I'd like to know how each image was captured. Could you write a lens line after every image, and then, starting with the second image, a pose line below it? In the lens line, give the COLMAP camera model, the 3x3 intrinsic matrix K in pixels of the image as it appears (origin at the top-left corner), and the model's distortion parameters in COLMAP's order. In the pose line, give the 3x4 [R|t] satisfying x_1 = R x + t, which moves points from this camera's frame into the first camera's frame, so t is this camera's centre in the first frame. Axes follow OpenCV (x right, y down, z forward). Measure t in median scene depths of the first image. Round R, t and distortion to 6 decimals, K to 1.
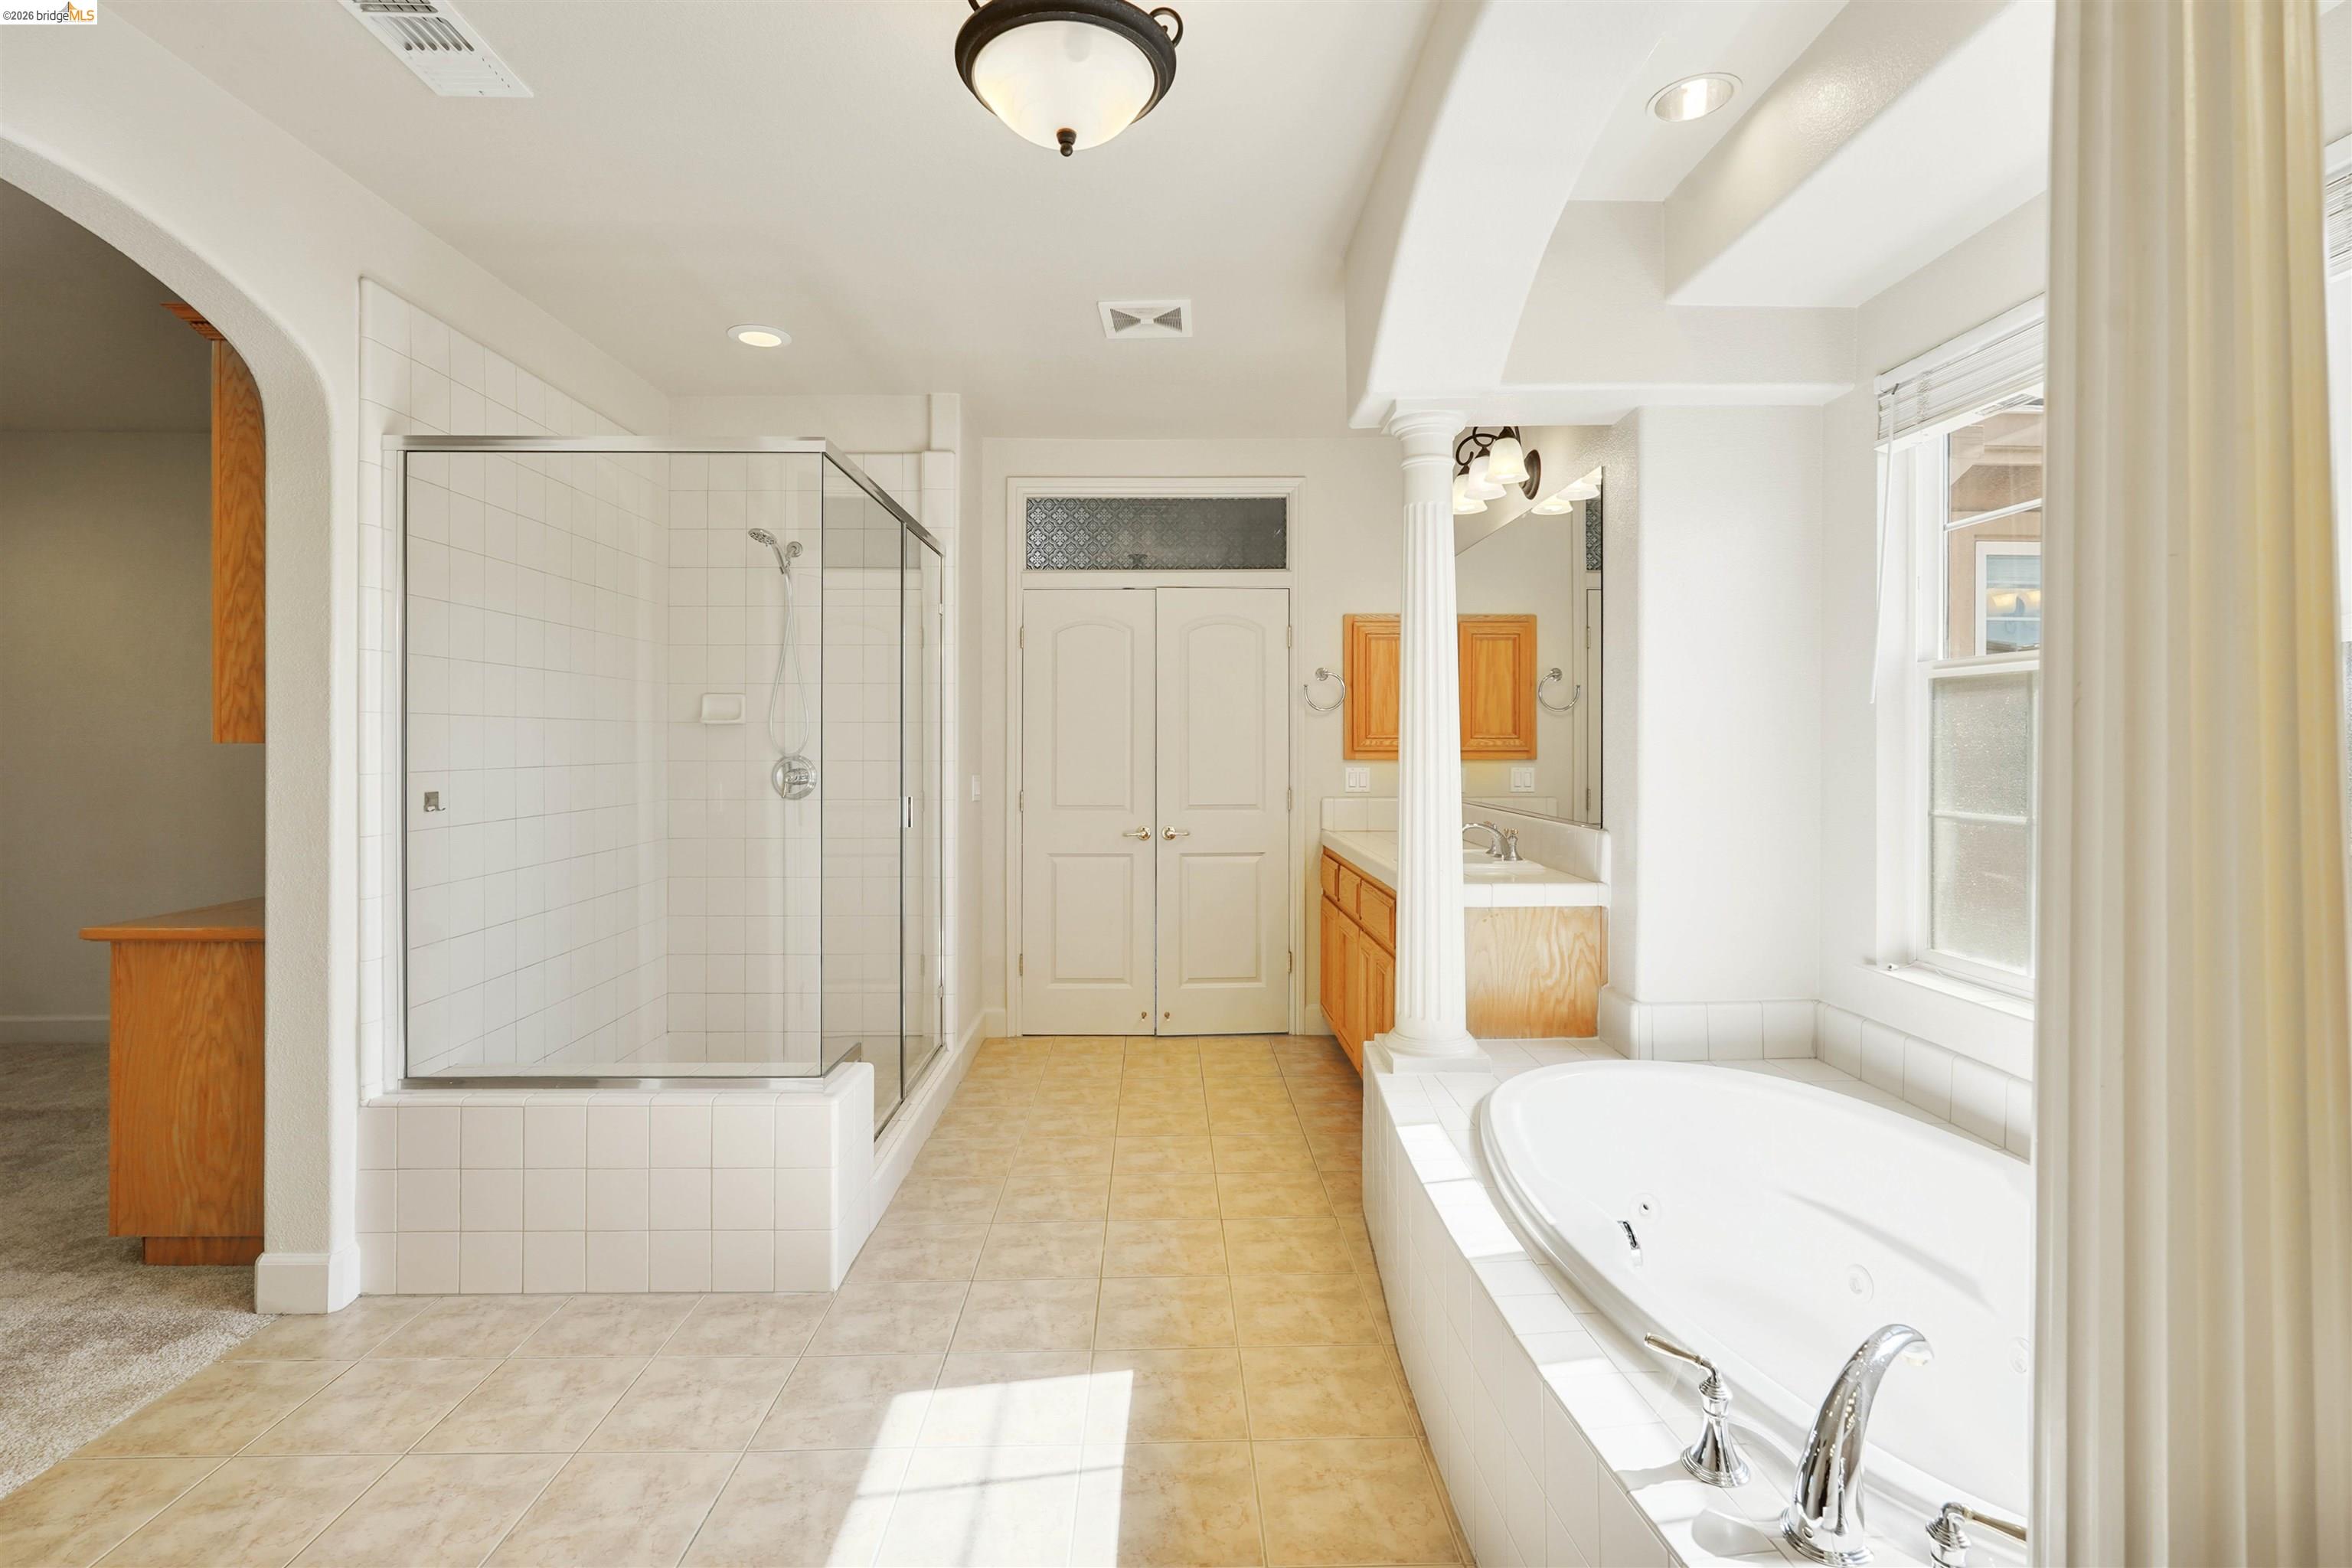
lens RADIAL K [[1066.2, 0, 1166.4], [0, 1066.2, 744.4], [0, 0, 1]] dist [-0.014994, 0.008362]
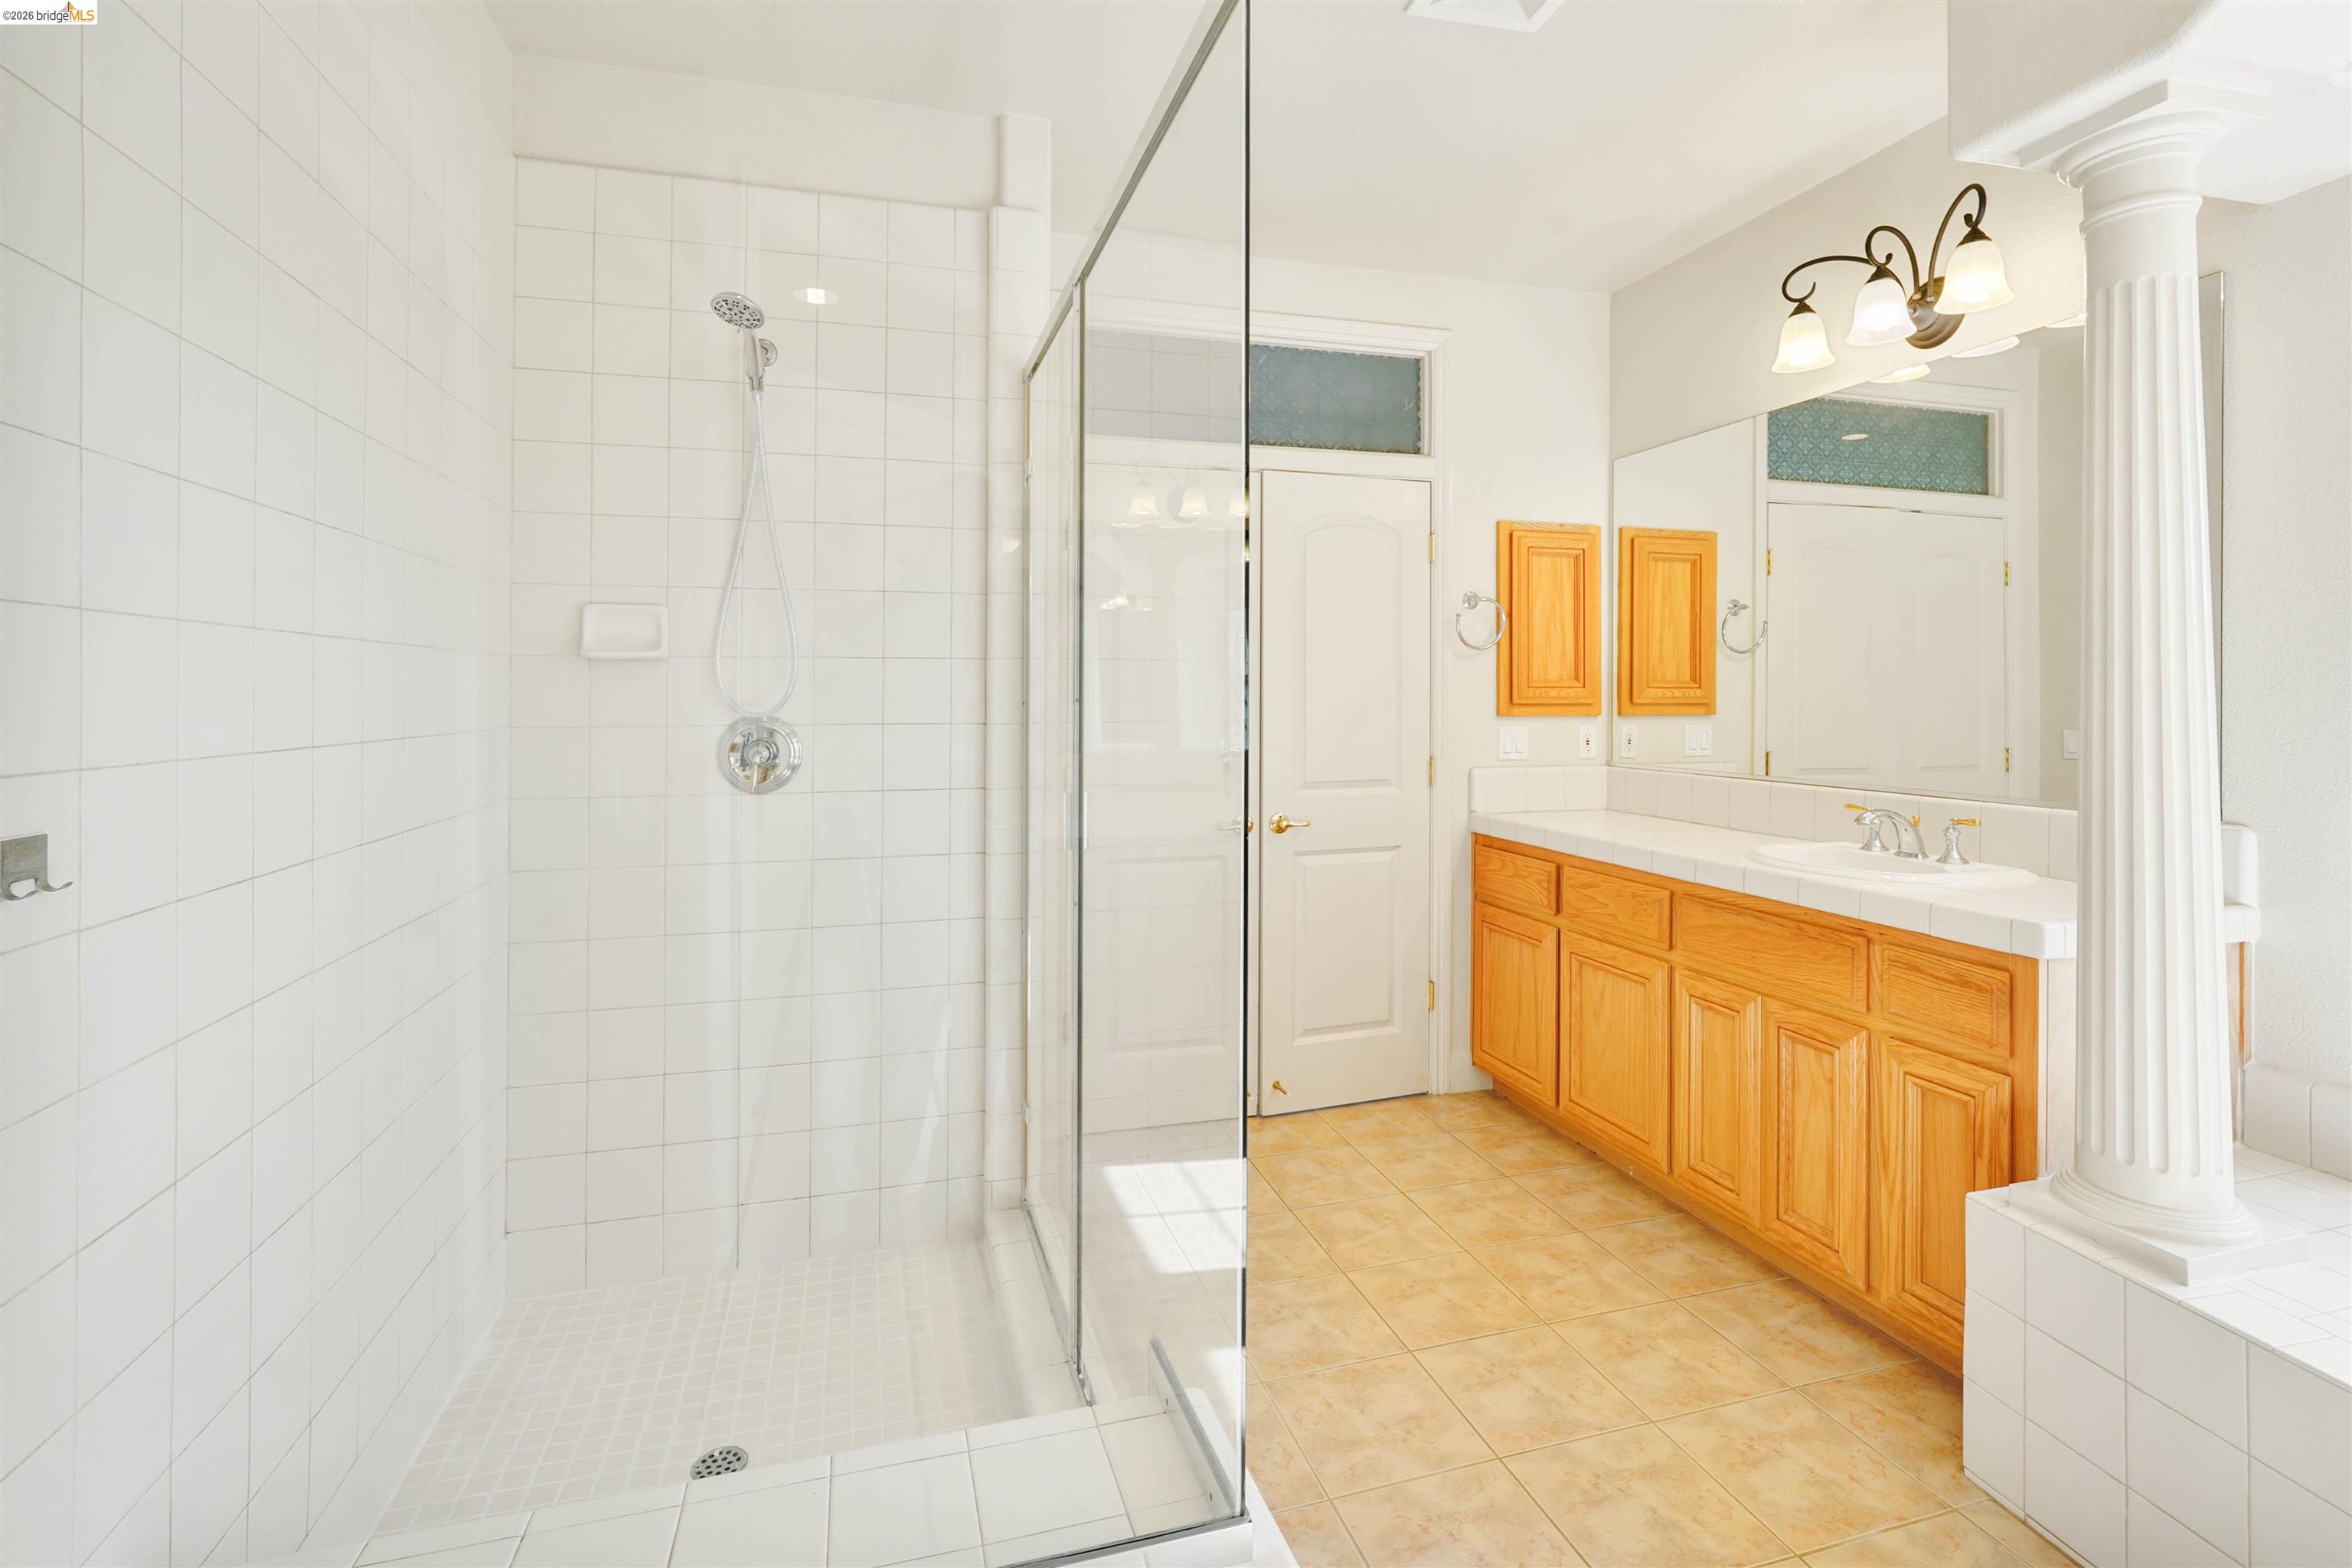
lens RADIAL K [[1100.6, 0, 1188.4], [0, 1100.6, 691.6], [0, 0, 1]] dist [-0.001815, 0.009225]
pose [[0.963570, 0.000425, 0.267457, -0.287015], [0.000798, 0.999990, -0.004463, 0.000436], [-0.267456, 0.004514, 0.963559, 0.373964]]
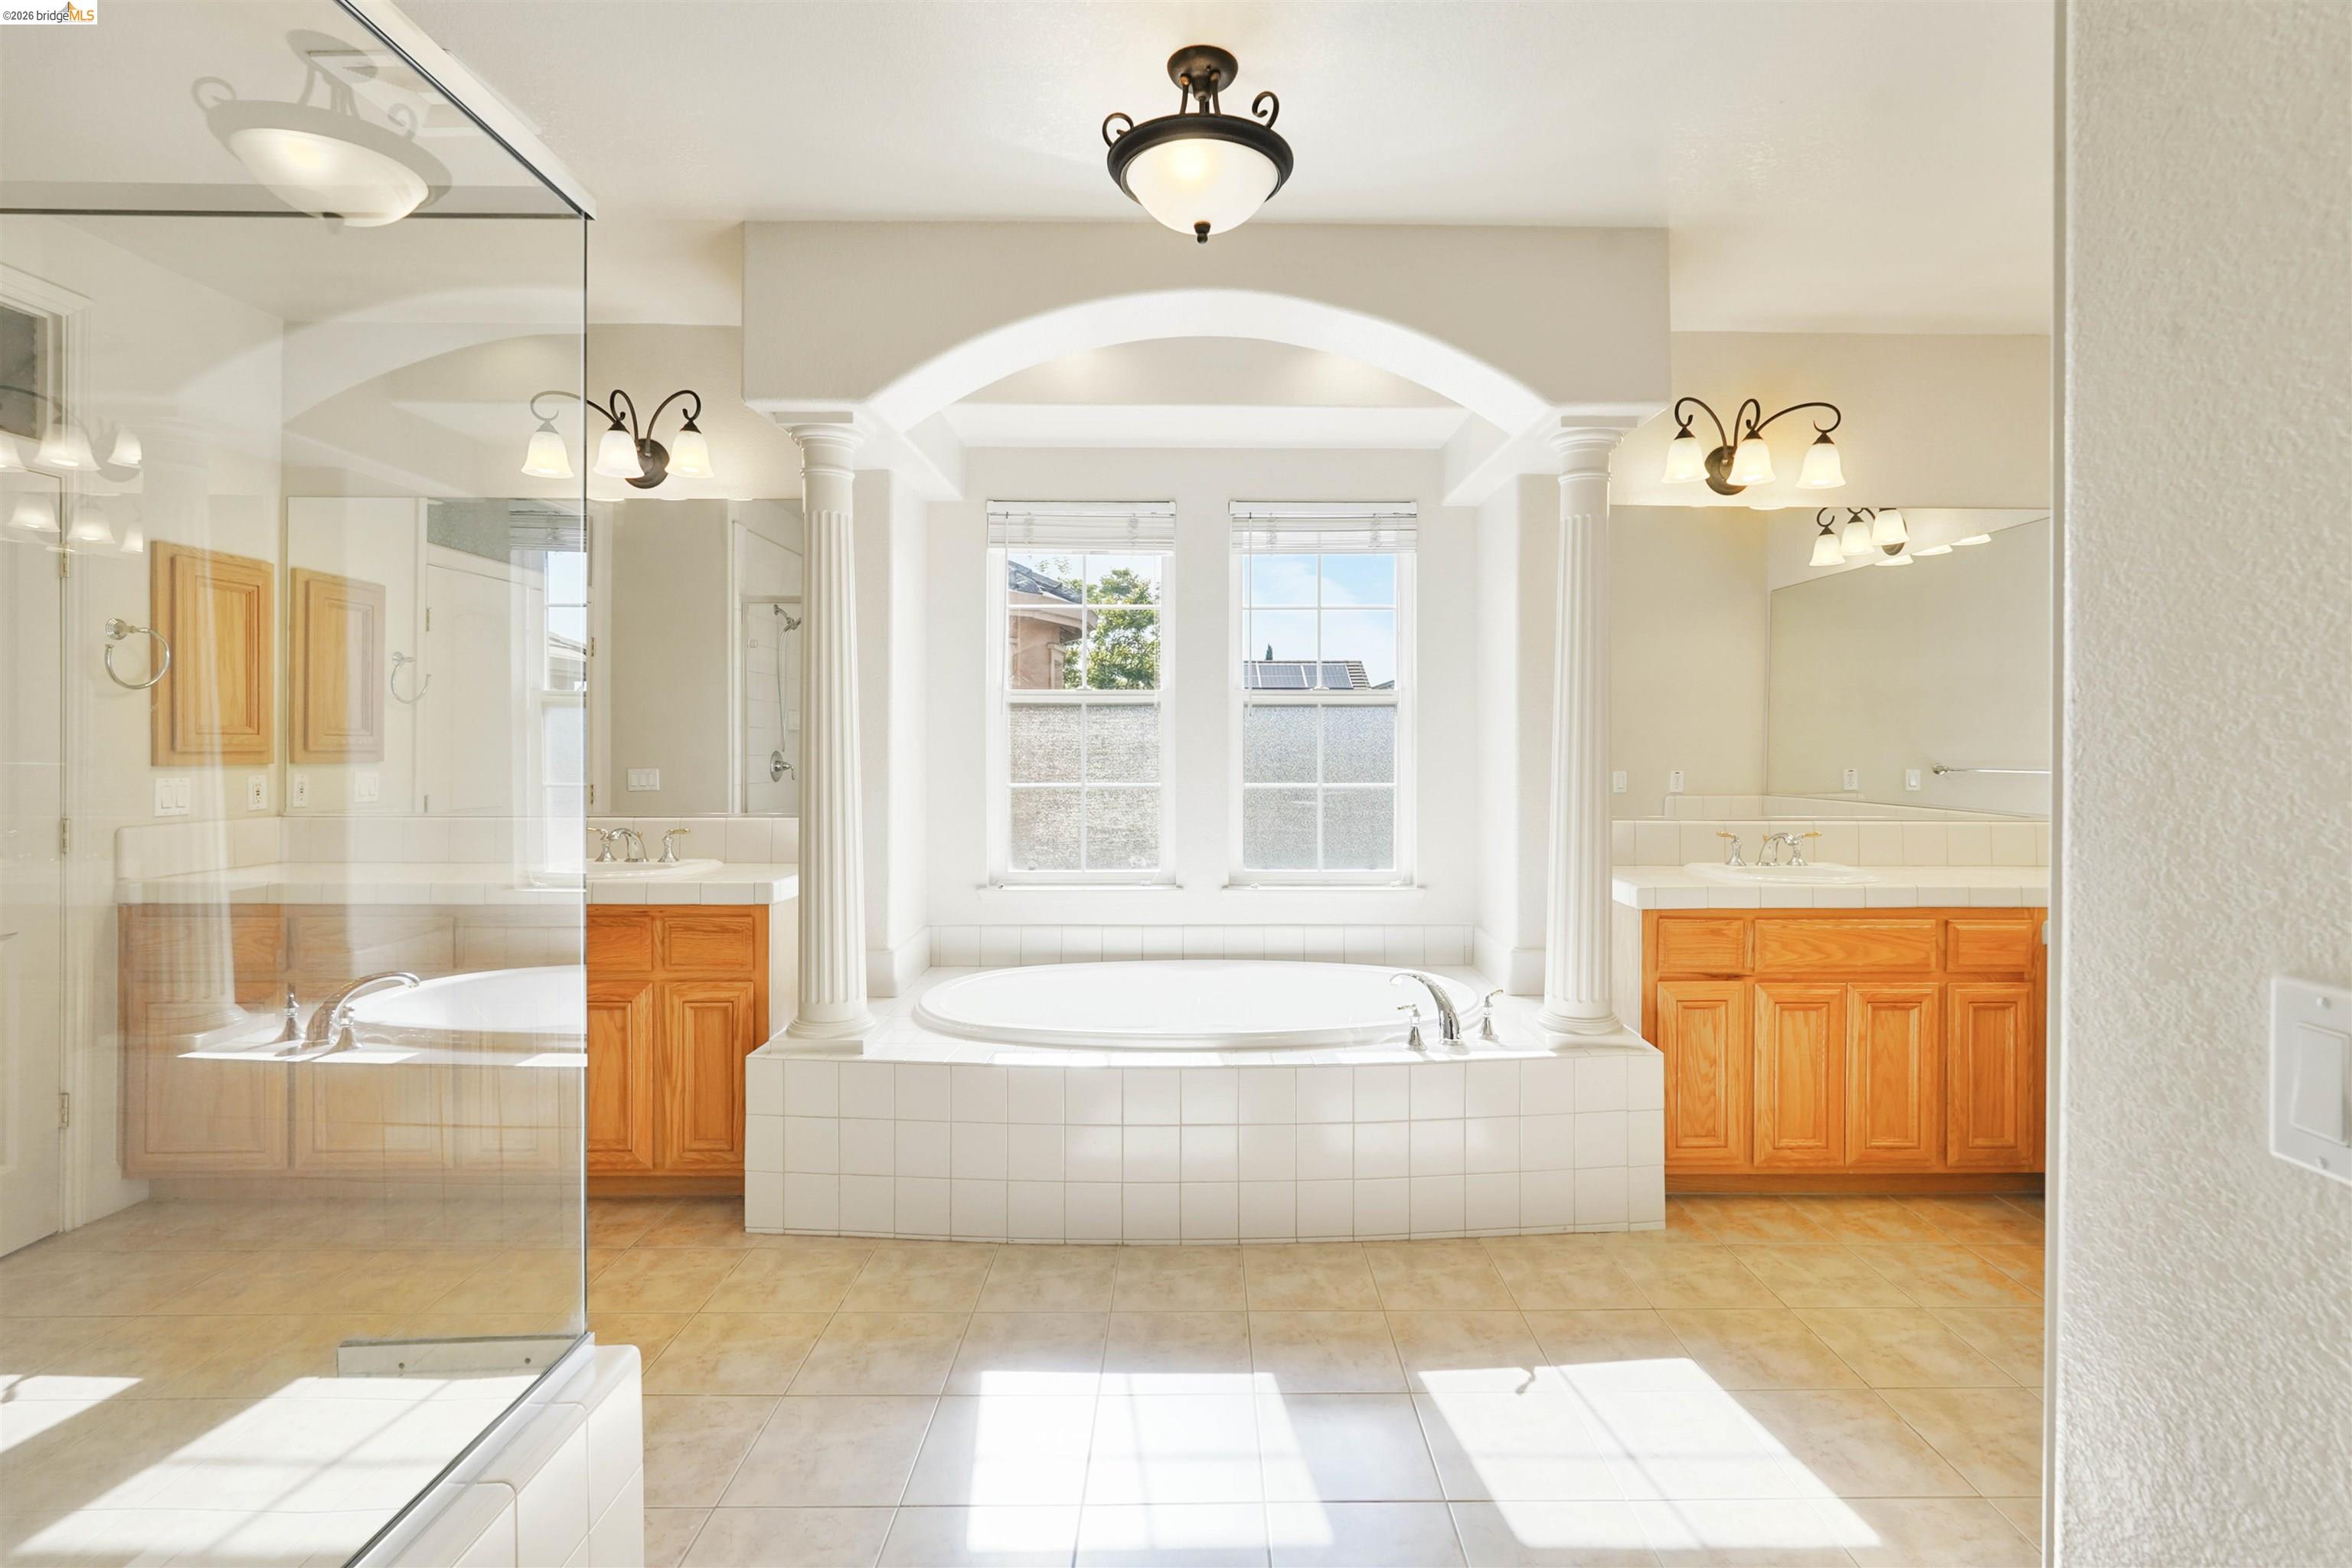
lens RADIAL K [[1086.6, 0, 1206.5], [0, 1086.6, 760.1], [0, 0, 1]] dist [-0.012964, 0.000284]
pose [[0.005528, -0.008601, 0.999948, -0.554293], [0.001140, 0.999962, 0.008594, 0.007129], [-0.999984, 0.001093, 0.005538, 0.424598]]
